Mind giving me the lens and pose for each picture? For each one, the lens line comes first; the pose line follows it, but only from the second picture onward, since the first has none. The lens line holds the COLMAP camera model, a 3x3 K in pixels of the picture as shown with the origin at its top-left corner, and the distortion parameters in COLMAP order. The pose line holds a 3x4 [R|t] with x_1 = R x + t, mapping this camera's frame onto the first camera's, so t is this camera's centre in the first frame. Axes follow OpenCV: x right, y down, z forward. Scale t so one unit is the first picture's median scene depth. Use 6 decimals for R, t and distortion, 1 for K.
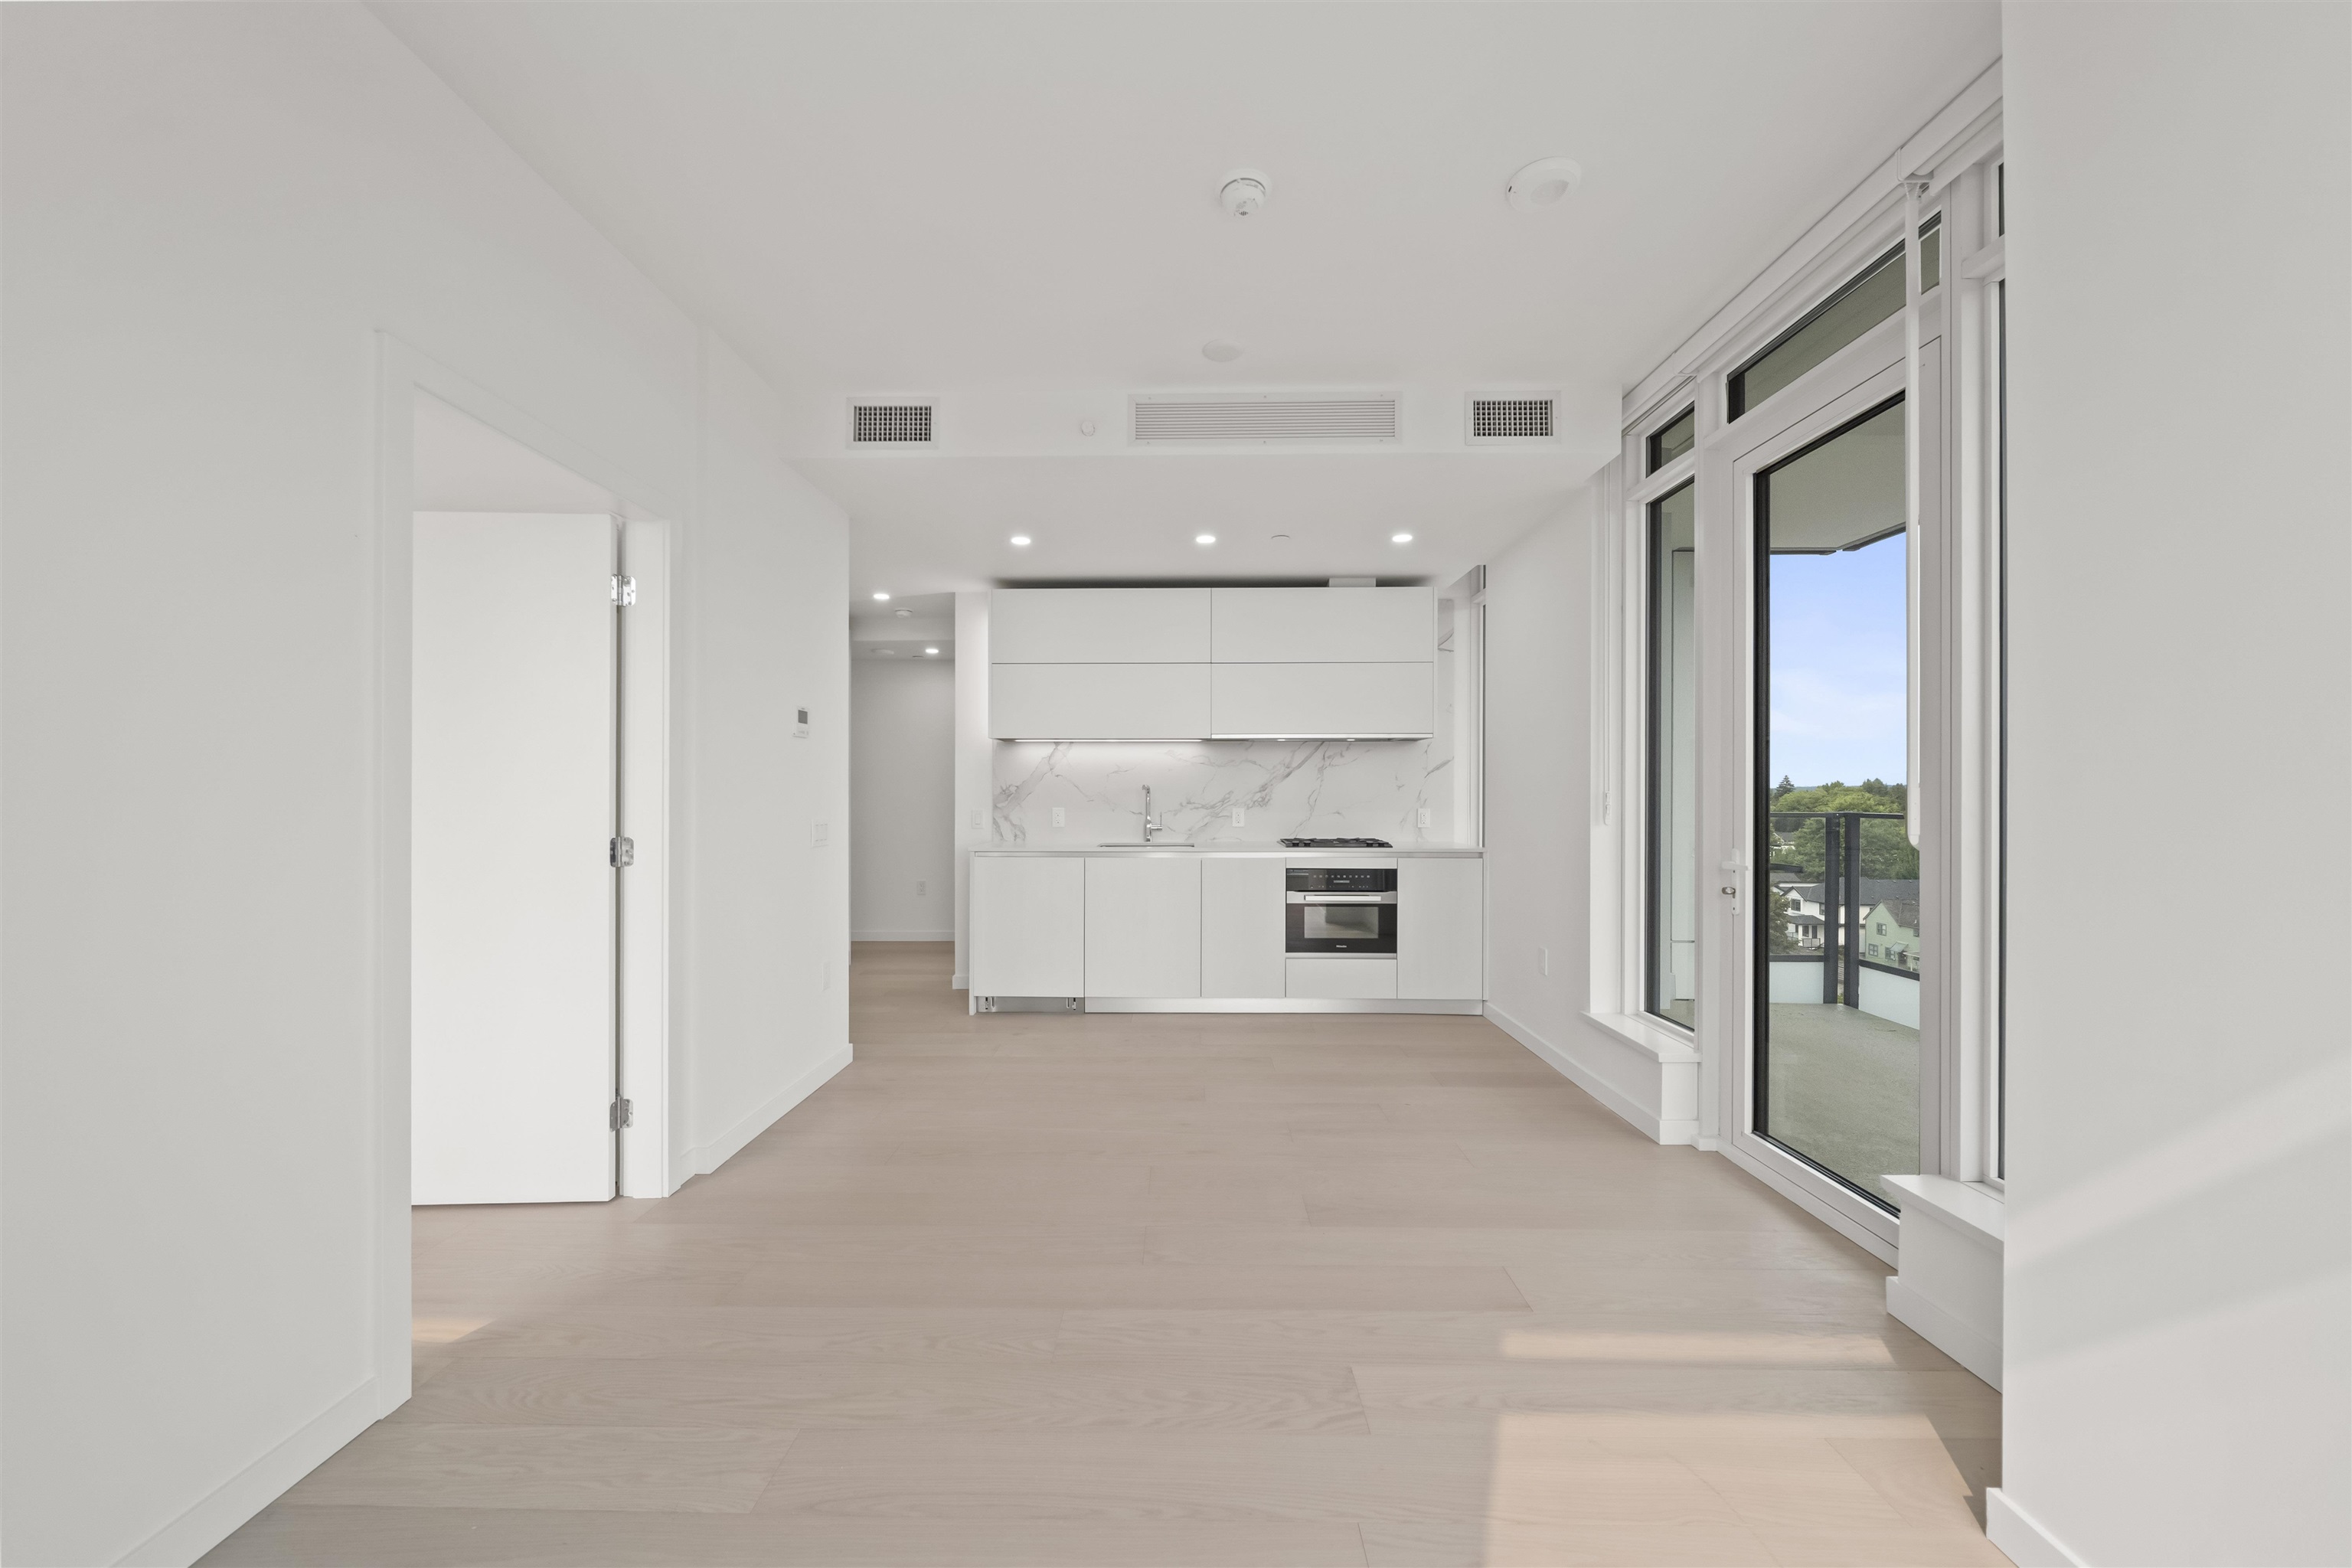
lens RADIAL K [[856.8, 0, 1166.3], [0, 856.8, 793.4], [0, 0, 1]] dist [-0.005330, -0.000161]
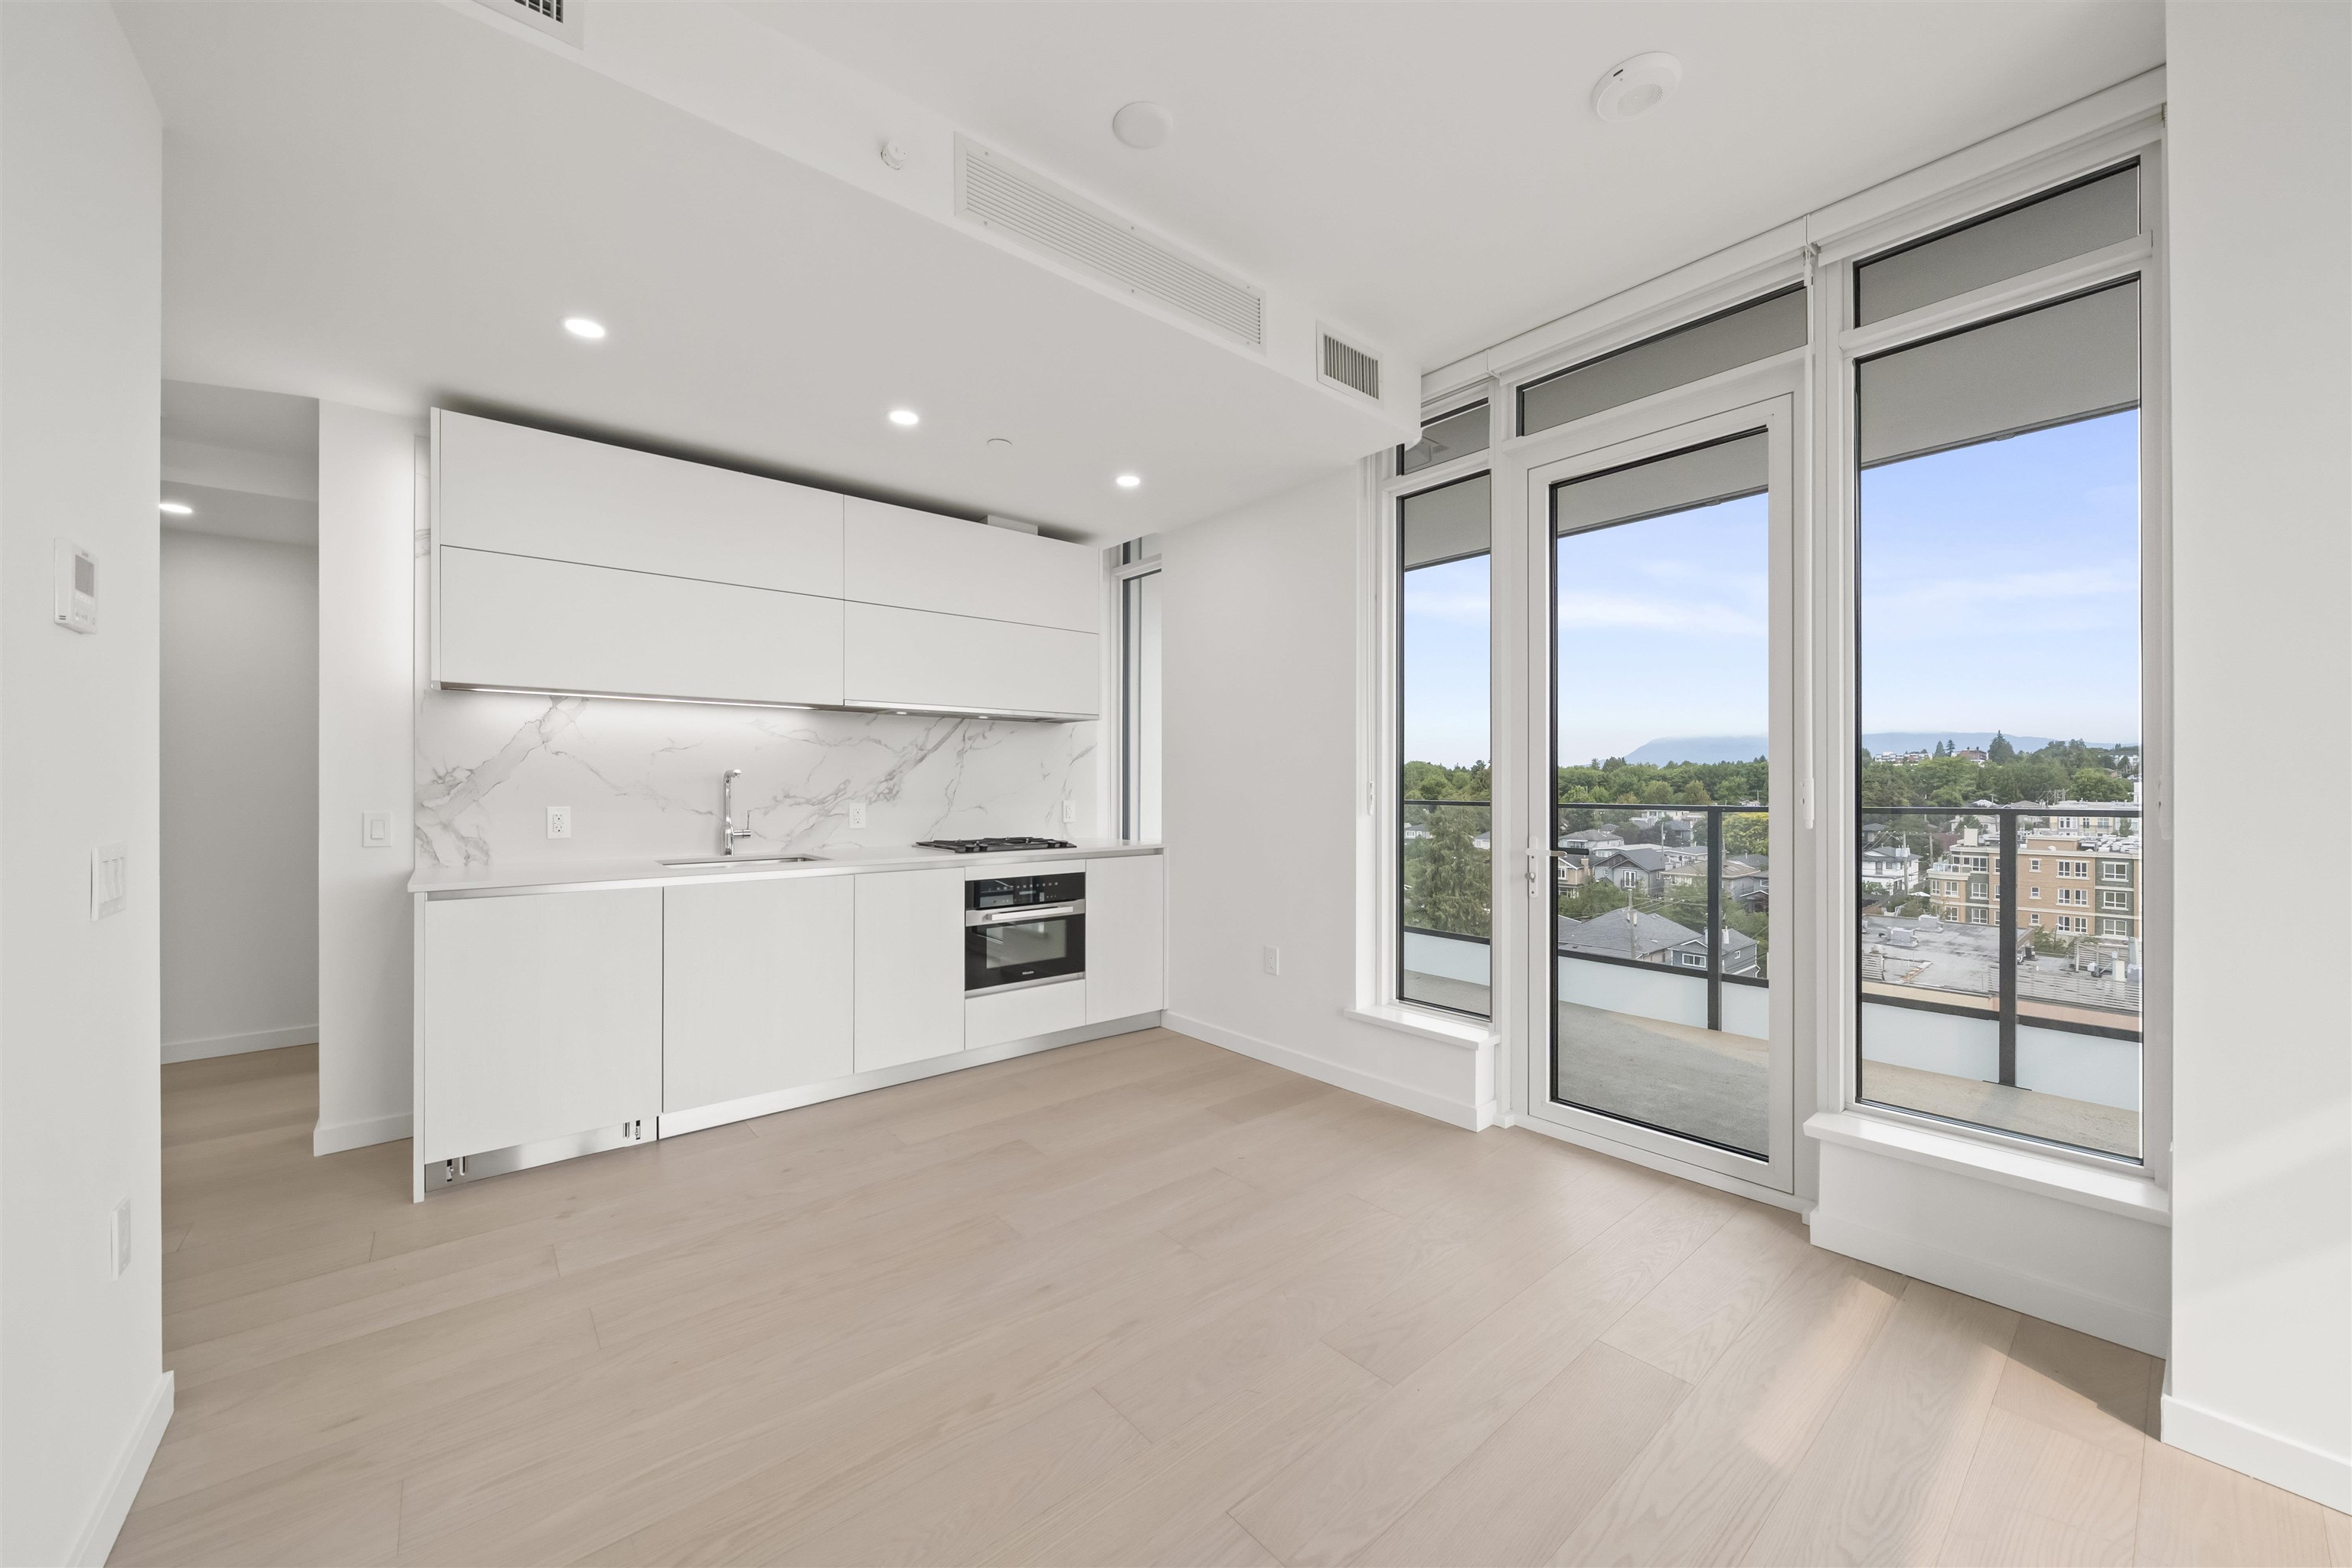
lens RADIAL K [[869.9, 0, 1170.5], [0, 869.9, 785.3], [0, 0, 1]] dist [-0.001233, -0.000221]
pose [[0.754099, -0.000458, 0.656760, -0.214437], [-0.001028, 0.999998, 0.001878, 0.000352], [-0.656759, -0.002091, 0.754097, 0.272889]]
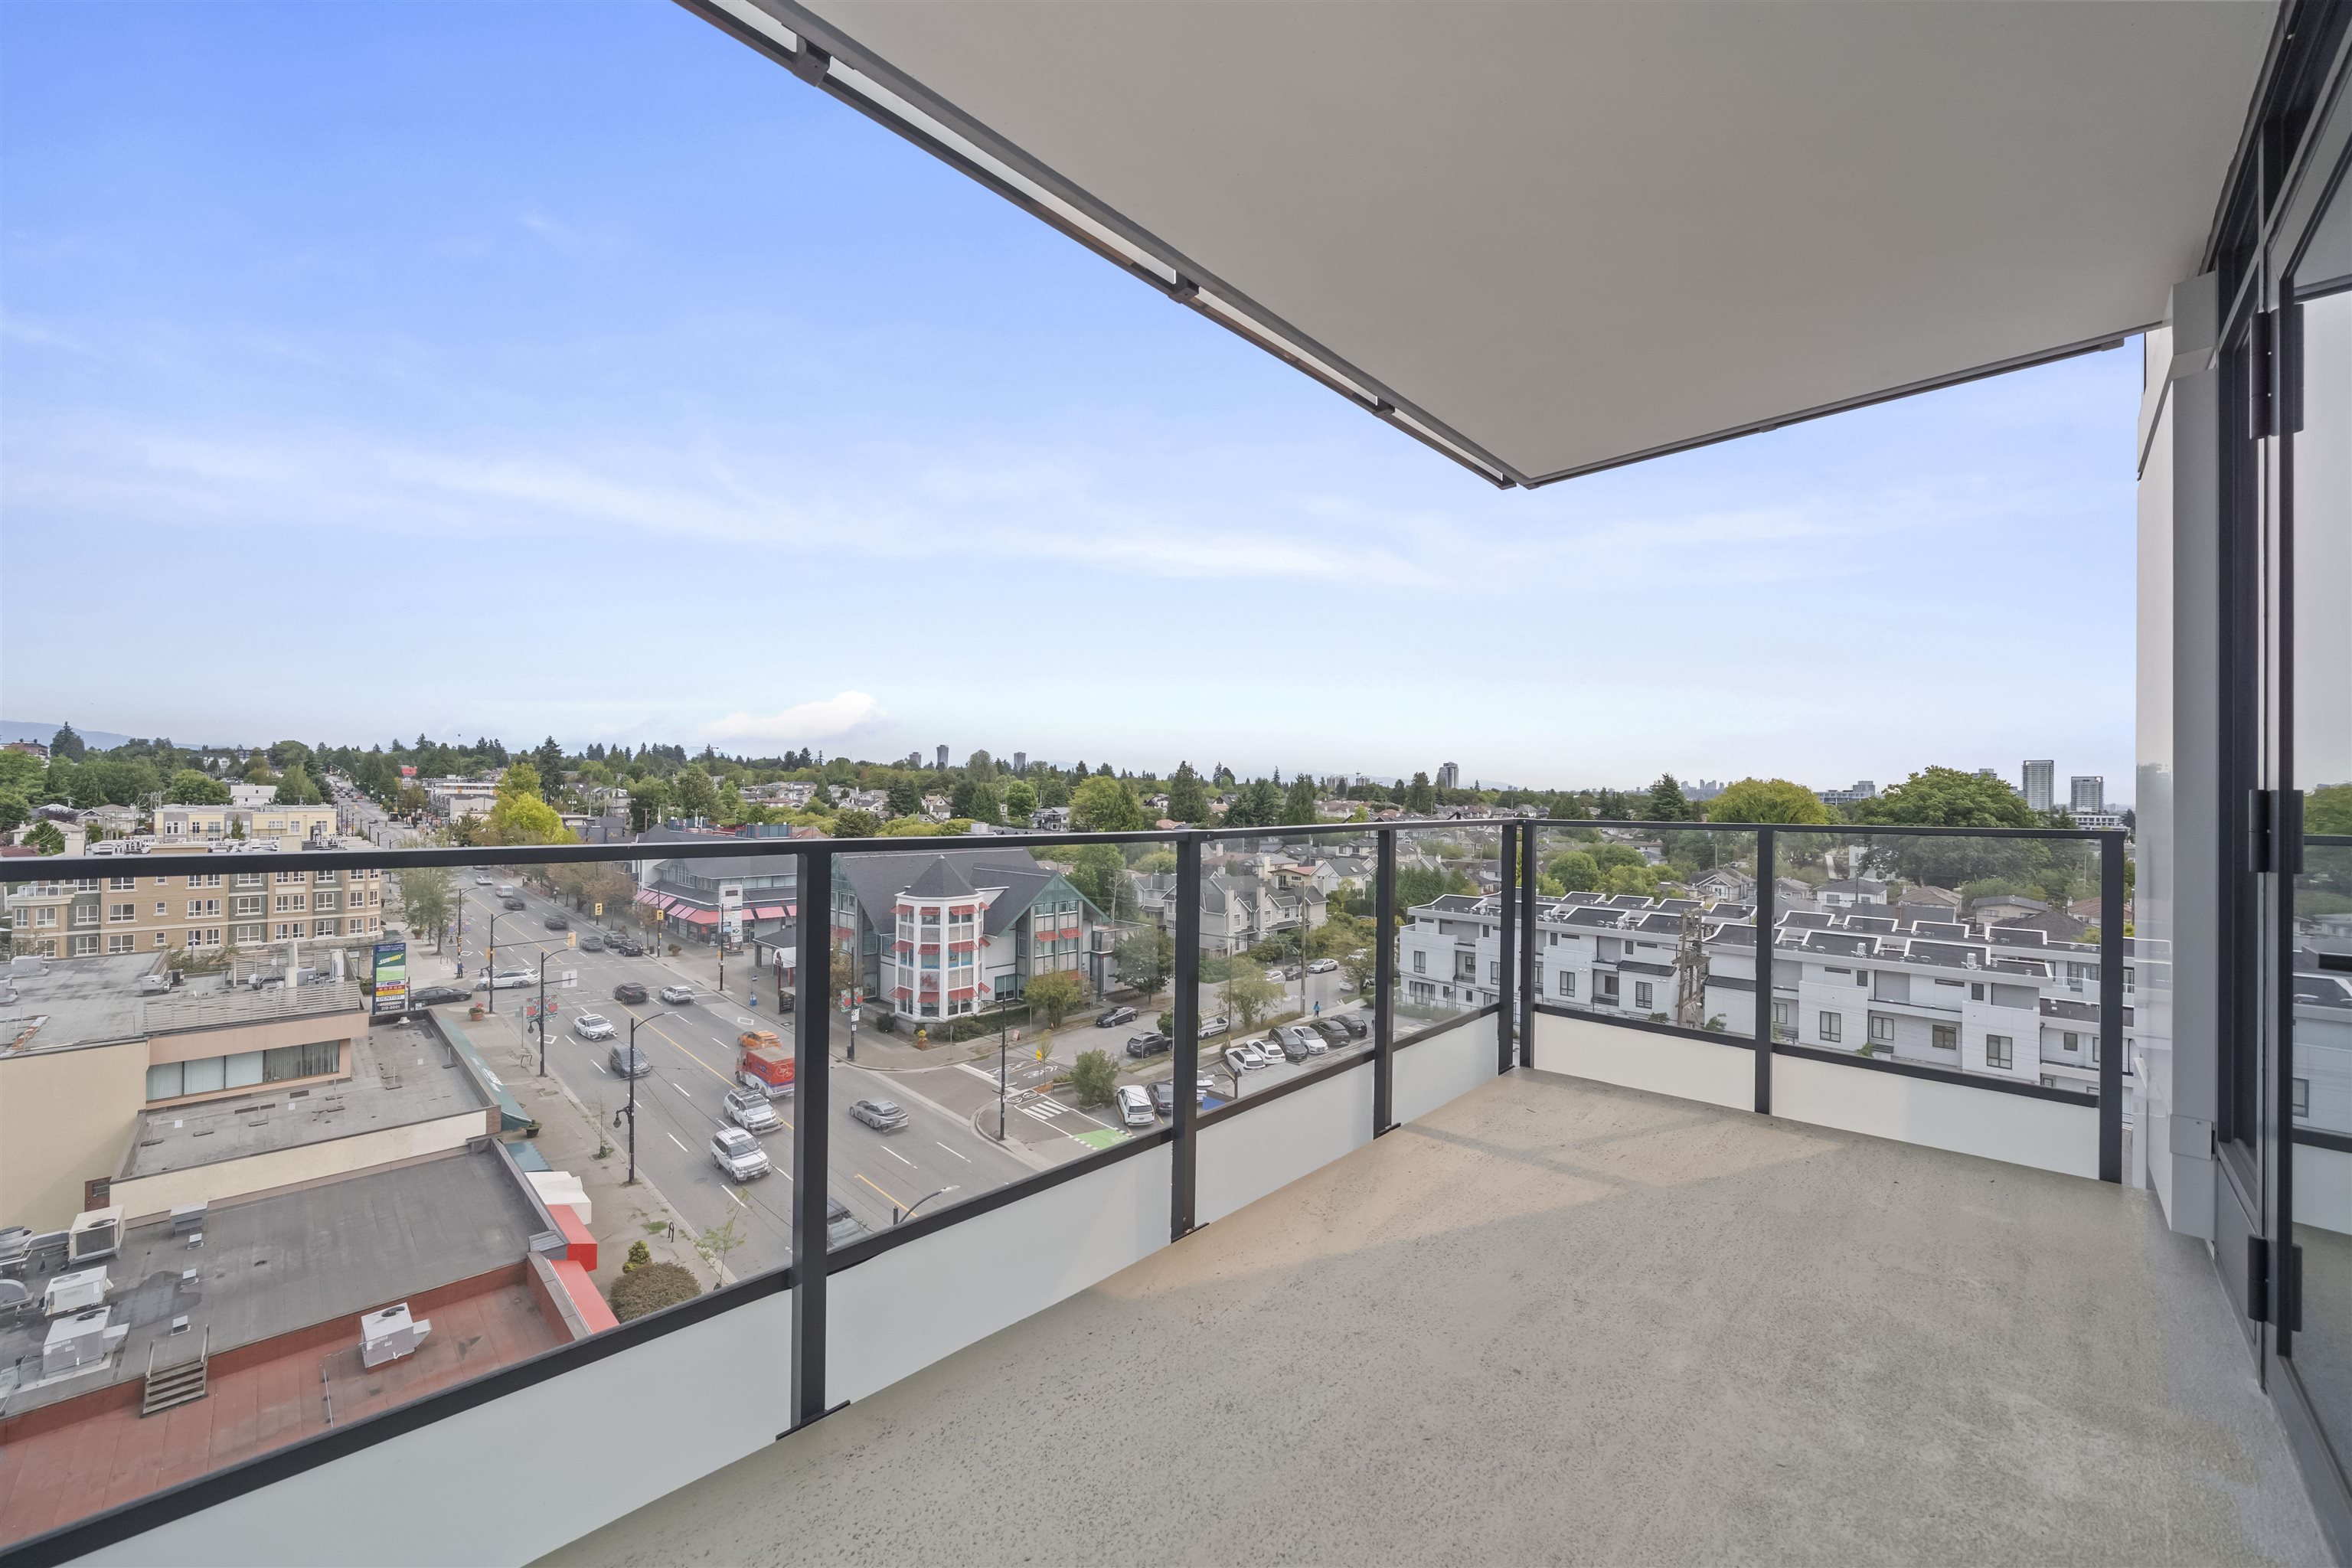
lens RADIAL K [[878.6, 0, 1170.7], [0, 878.6, 794.2], [0, 0, 1]] dist [-0.002042, 0.000176]
pose [[-0.727406, -0.005175, 0.686188, 0.462125], [-0.010979, 0.999931, -0.004097, 0.002916], [-0.686120, -0.010514, -0.727413, 0.970916]]
